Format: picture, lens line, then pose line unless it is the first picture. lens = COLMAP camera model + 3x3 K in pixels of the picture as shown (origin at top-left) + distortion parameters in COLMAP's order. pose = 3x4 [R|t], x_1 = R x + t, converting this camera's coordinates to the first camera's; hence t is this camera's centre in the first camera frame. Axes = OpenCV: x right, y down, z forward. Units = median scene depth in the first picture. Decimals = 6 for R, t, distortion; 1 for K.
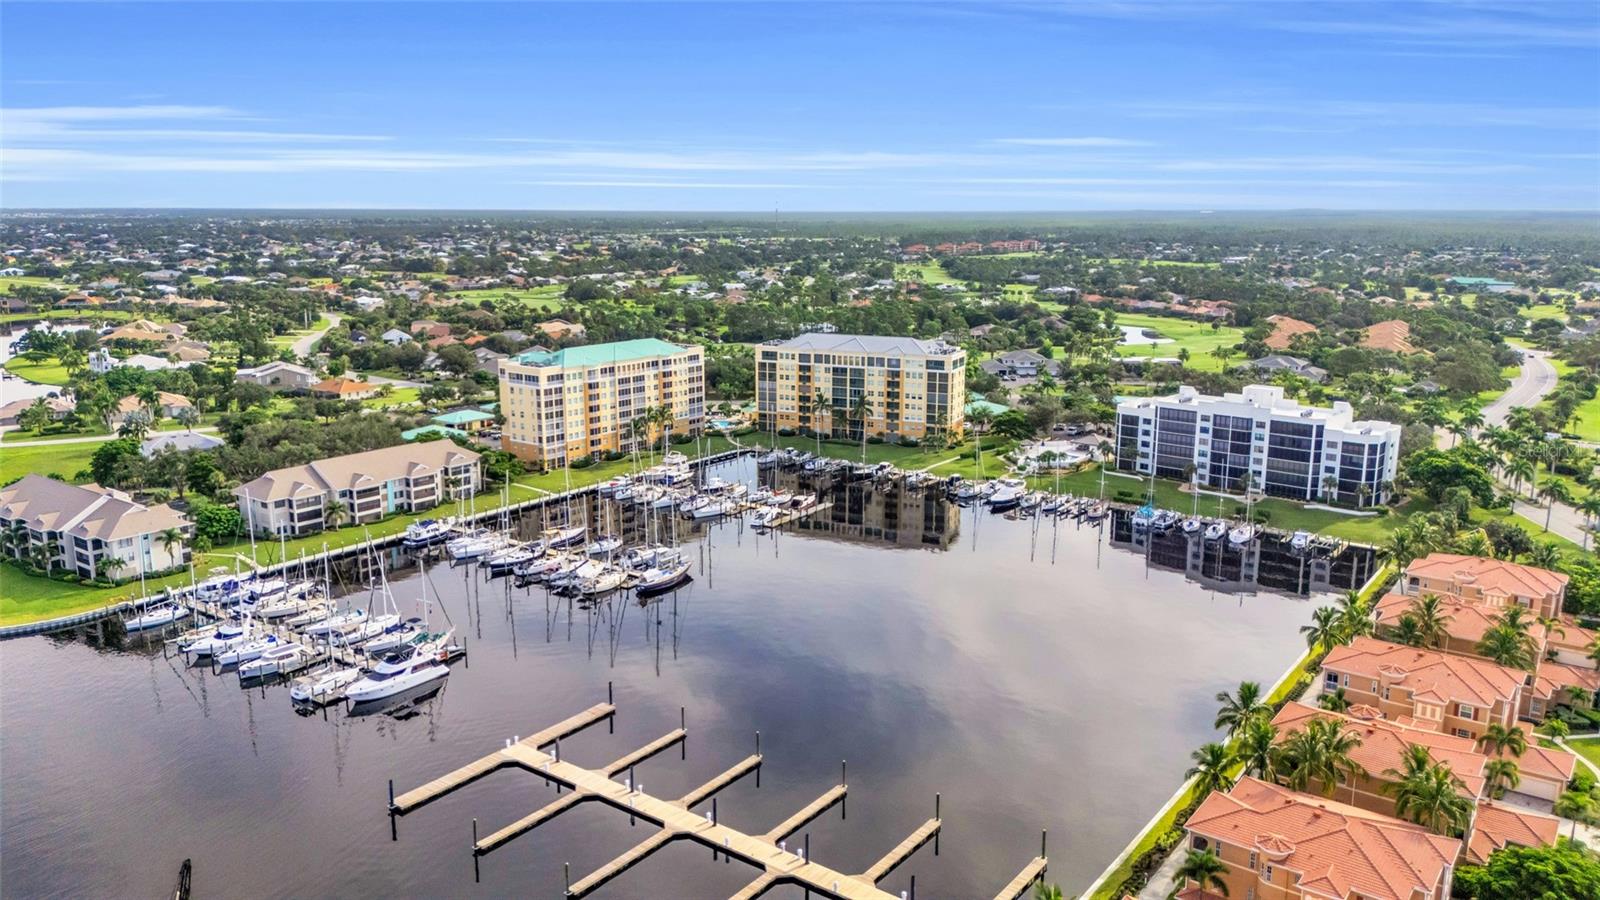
lens RADIAL K [[1172.0, 0, 800.0], [0, 1172.0, 450.0], [0, 0, 1]] dist [0.117228, -0.166189]
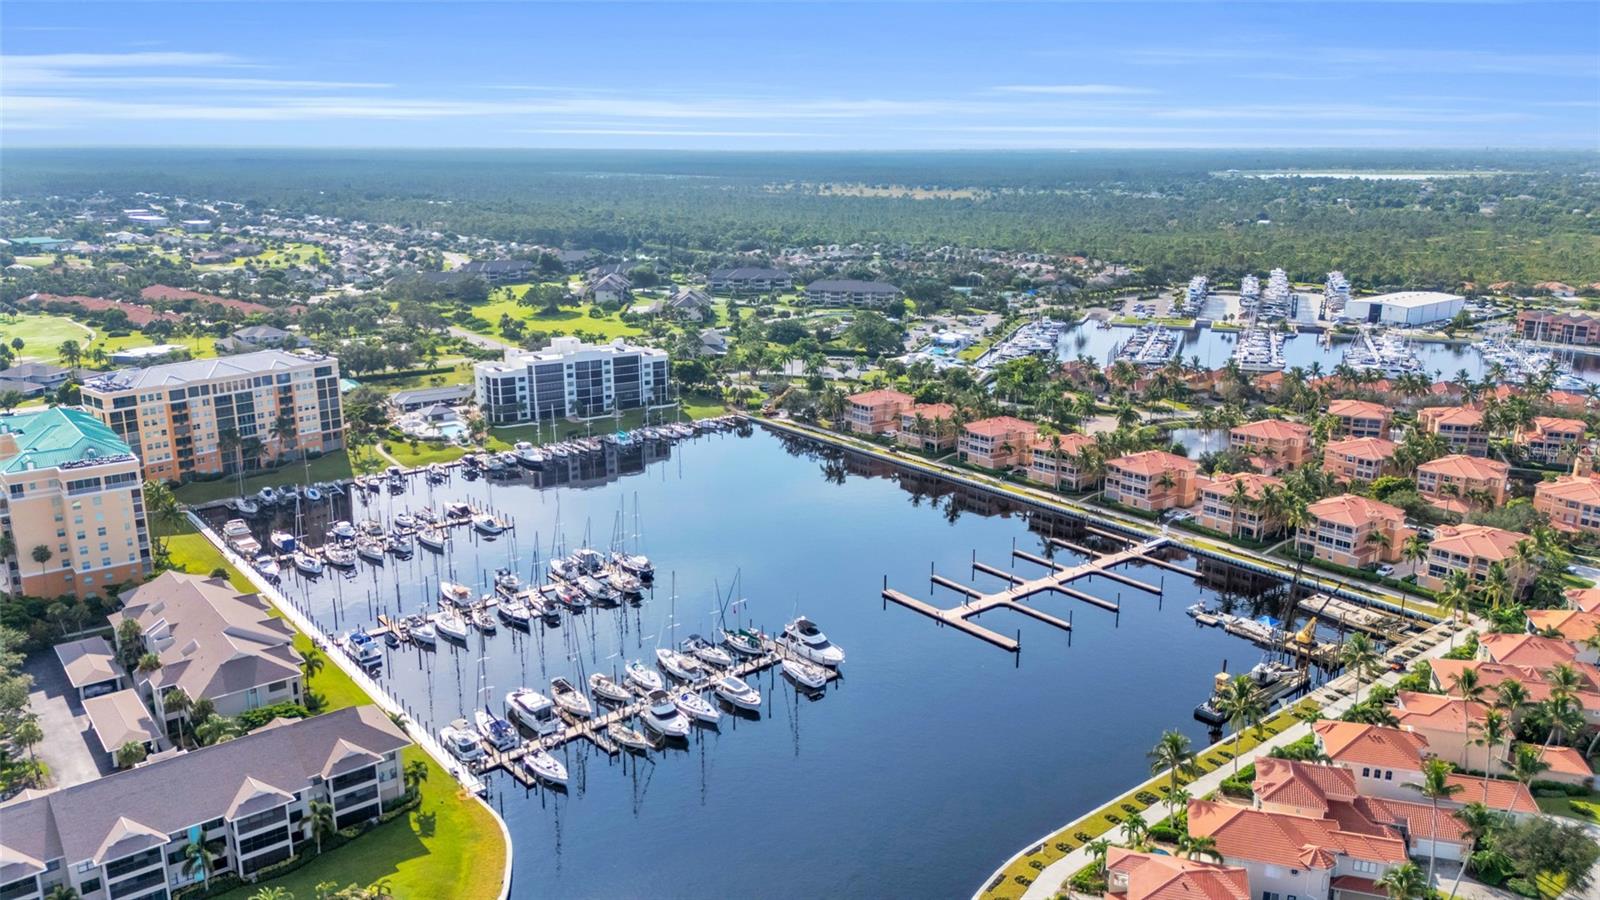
lens RADIAL K [[1165.7, 0, 811.7], [0, 1165.7, 443.3], [0, 0, 1]] dist [0.101543, -0.124110]
pose [[0.226908, -0.239745, 0.943947, -0.746661], [0.193355, 0.961024, 0.197603, -0.130622], [-0.954529, 0.137679, 0.264420, 0.339606]]
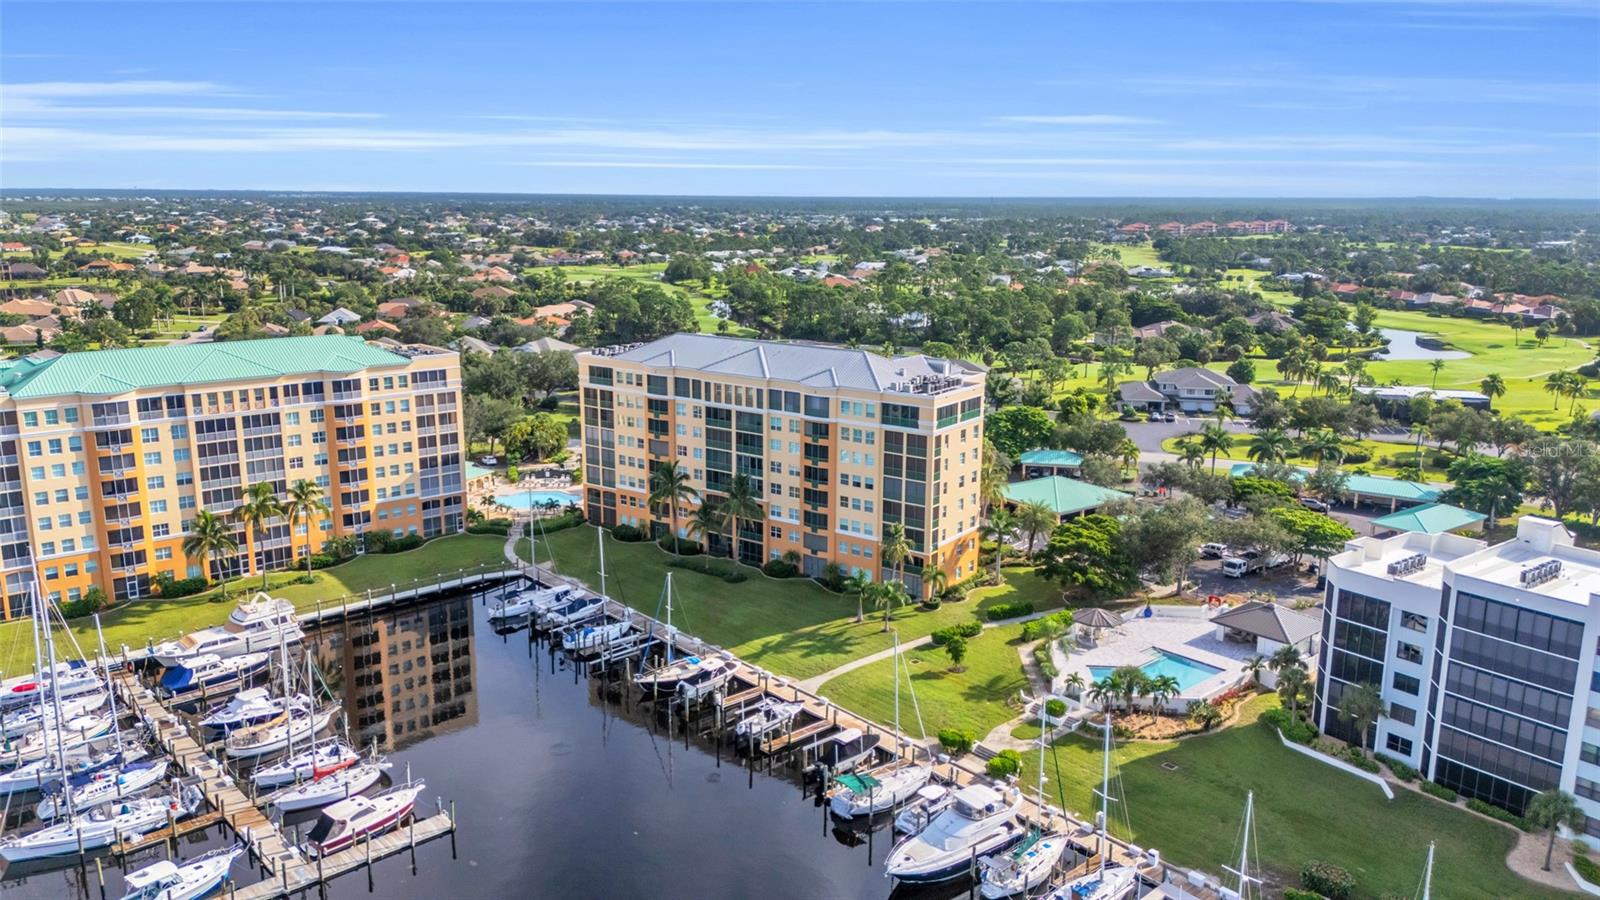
lens RADIAL K [[1165.7, 0, 811.7], [0, 1165.7, 443.3], [0, 0, 1]] dist [0.101543, -0.124110]
pose [[0.981457, 0.046032, -0.186073, 0.162415], [-0.045031, 0.998939, 0.009604, -0.063814], [0.186318, -0.001047, 0.982489, 0.556294]]
